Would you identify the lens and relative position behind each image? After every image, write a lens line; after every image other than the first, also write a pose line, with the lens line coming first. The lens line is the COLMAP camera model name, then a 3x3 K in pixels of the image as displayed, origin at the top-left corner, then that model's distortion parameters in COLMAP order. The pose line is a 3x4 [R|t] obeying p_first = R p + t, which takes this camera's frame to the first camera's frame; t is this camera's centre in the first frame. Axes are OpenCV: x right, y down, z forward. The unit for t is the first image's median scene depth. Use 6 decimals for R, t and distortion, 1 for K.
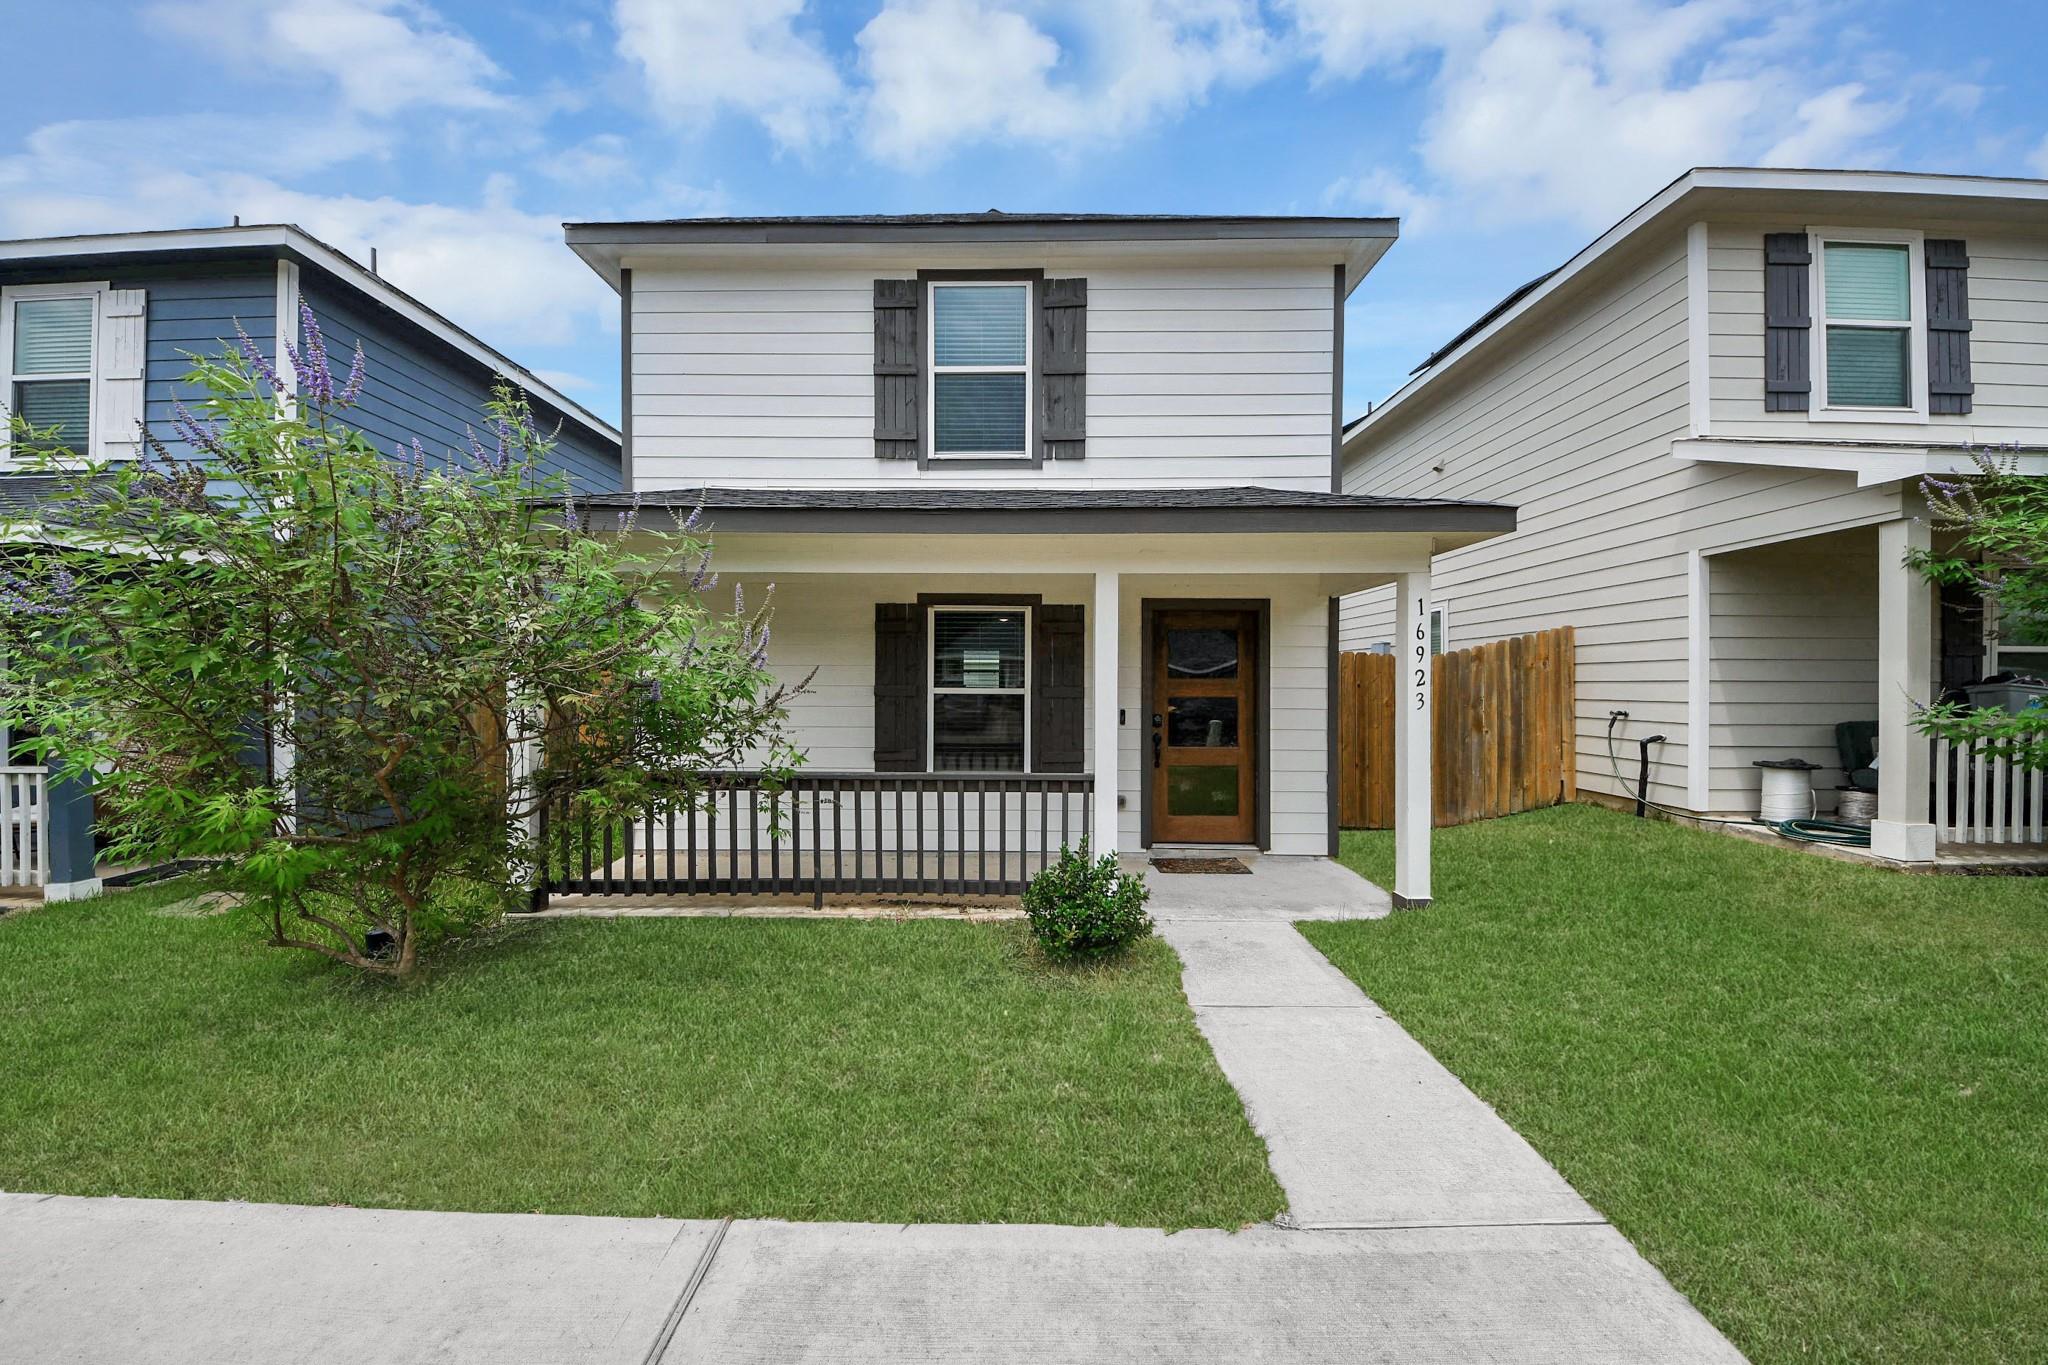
lens RADIAL K [[735.8, 0, 1010.3], [0, 735.8, 701.6], [0, 0, 1]] dist [-0.000486, -0.004802]
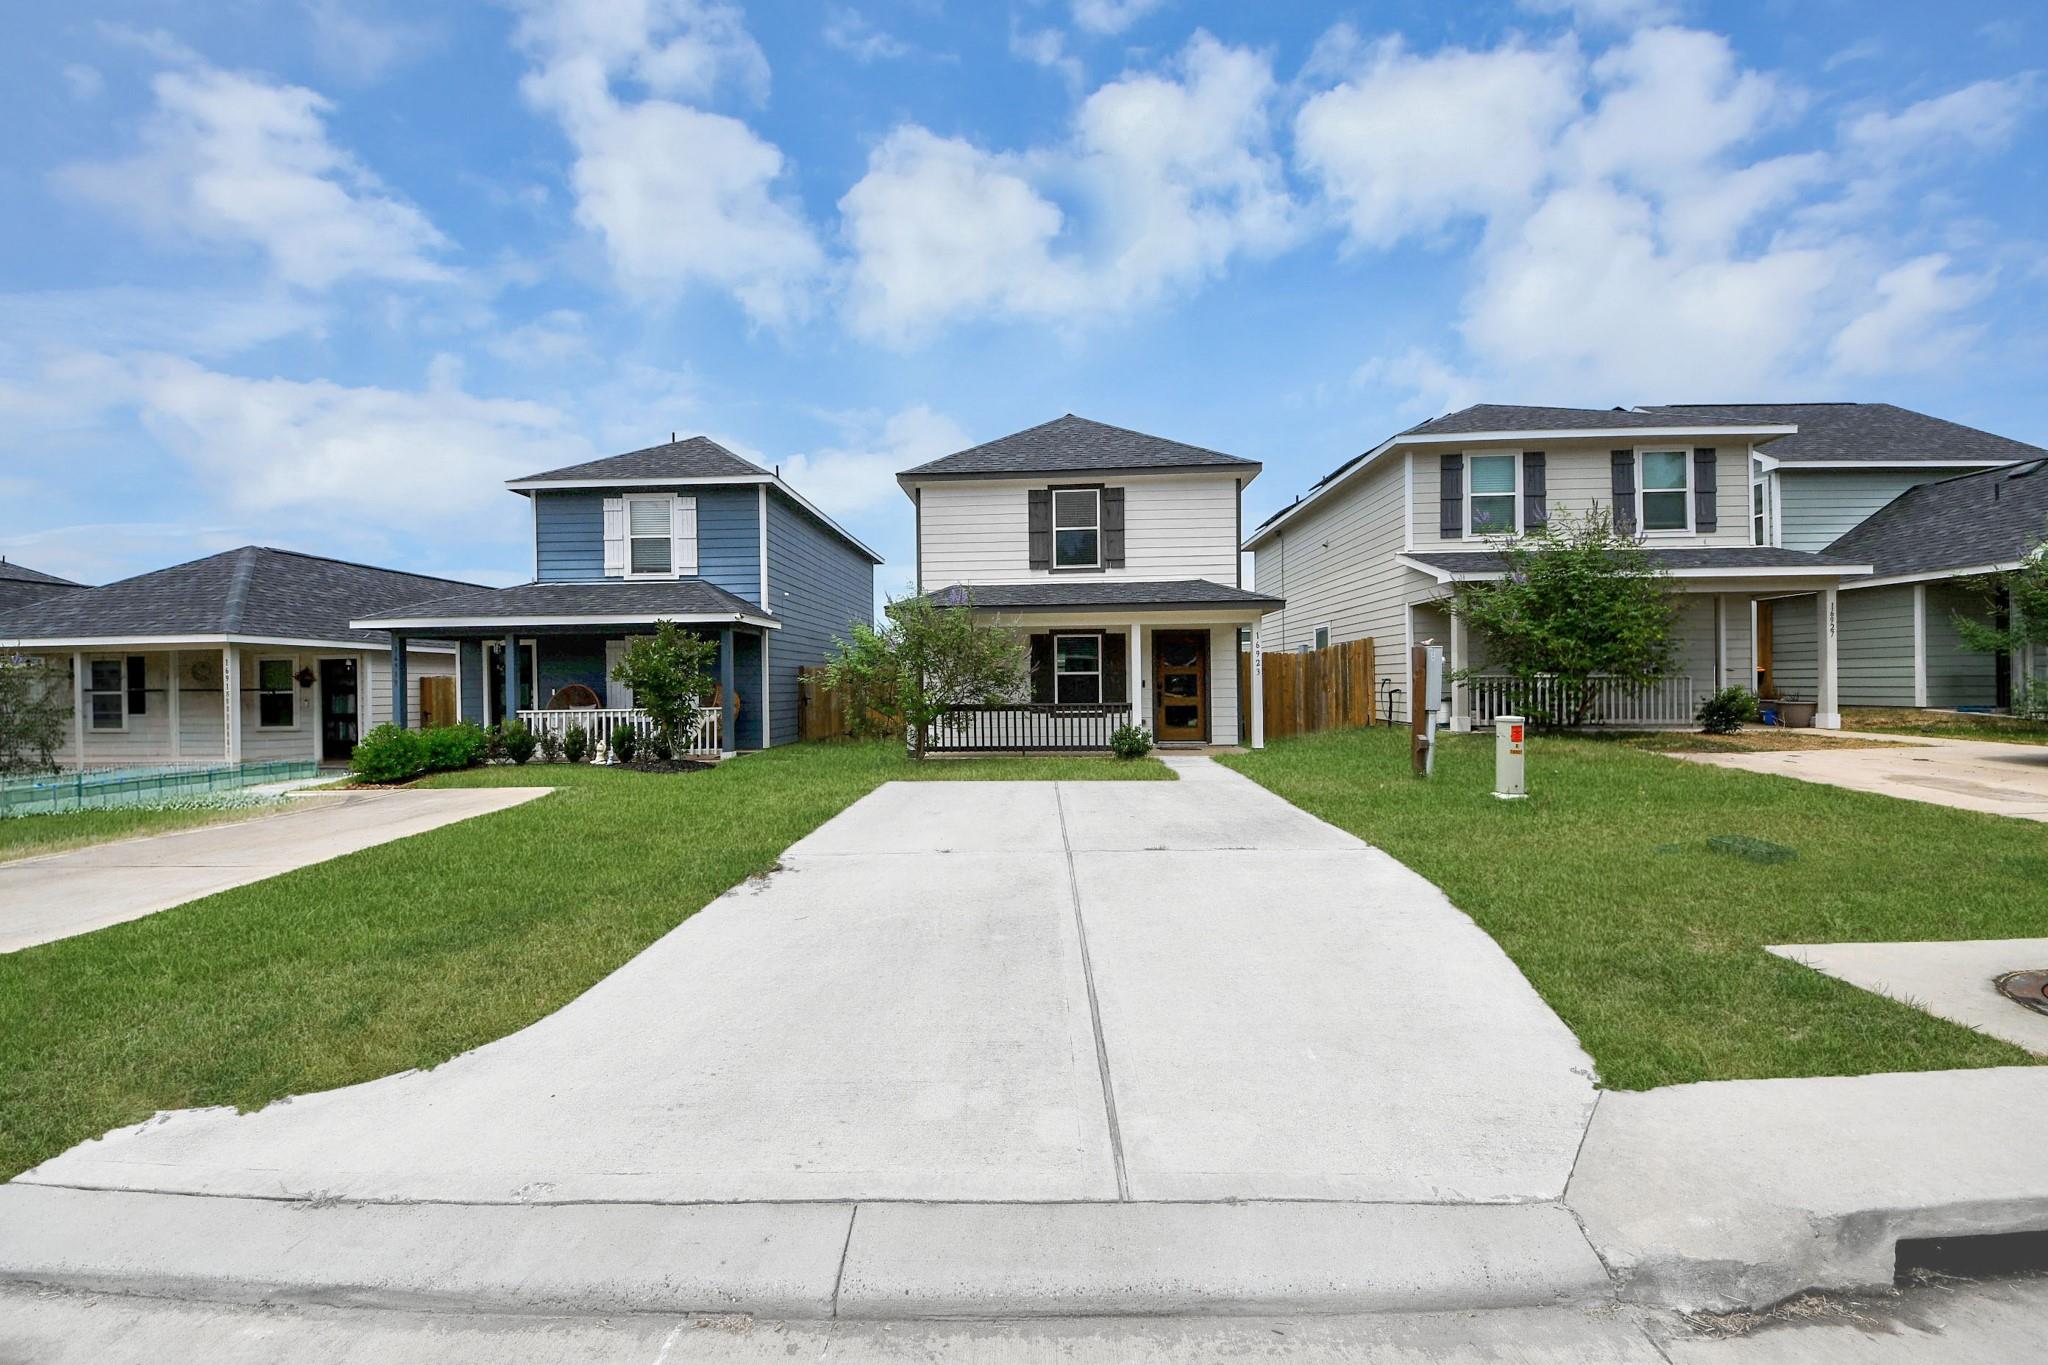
lens RADIAL K [[735.8, 0, 1002.5], [0, 735.8, 692.4], [0, 0, 1]] dist [-0.000486, -0.004802]
pose [[0.998719, -0.014419, -0.048499, -0.164259], [0.013821, 0.999825, -0.012634, 0.069258], [0.048672, 0.011947, 0.998743, -1.228841]]
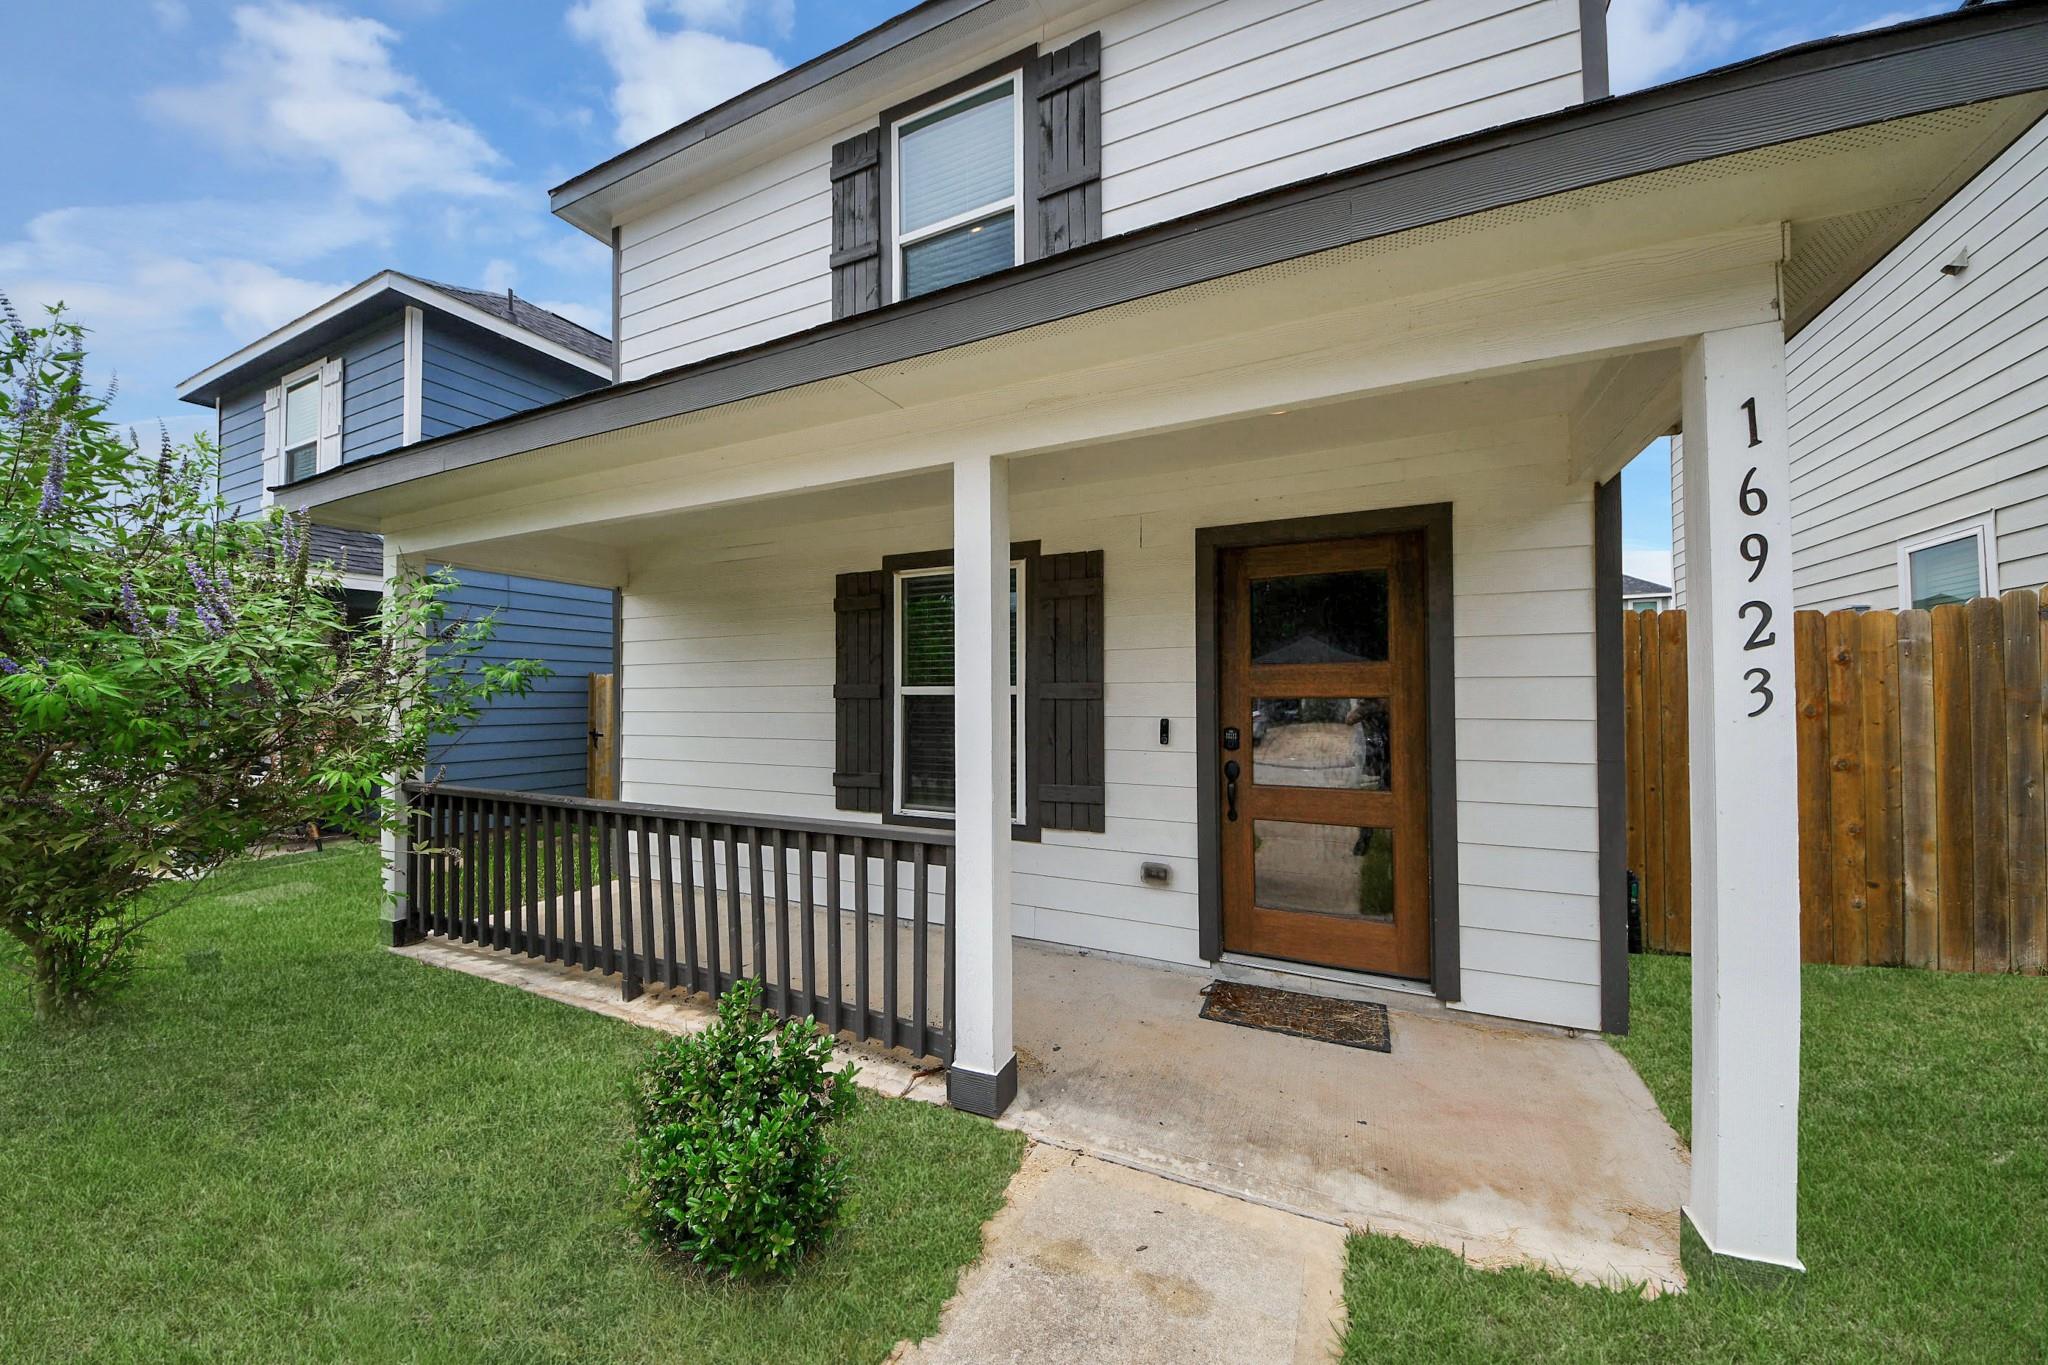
lens RADIAL K [[735.8, 0, 1000.1], [0, 735.8, 696.2], [0, 0, 1]] dist [-0.000486, -0.004802]
pose [[0.902082, -0.007418, -0.431501, 0.289409], [-0.003152, 0.999712, -0.023776, 0.007227], [0.431553, 0.022808, 0.901799, 0.408804]]
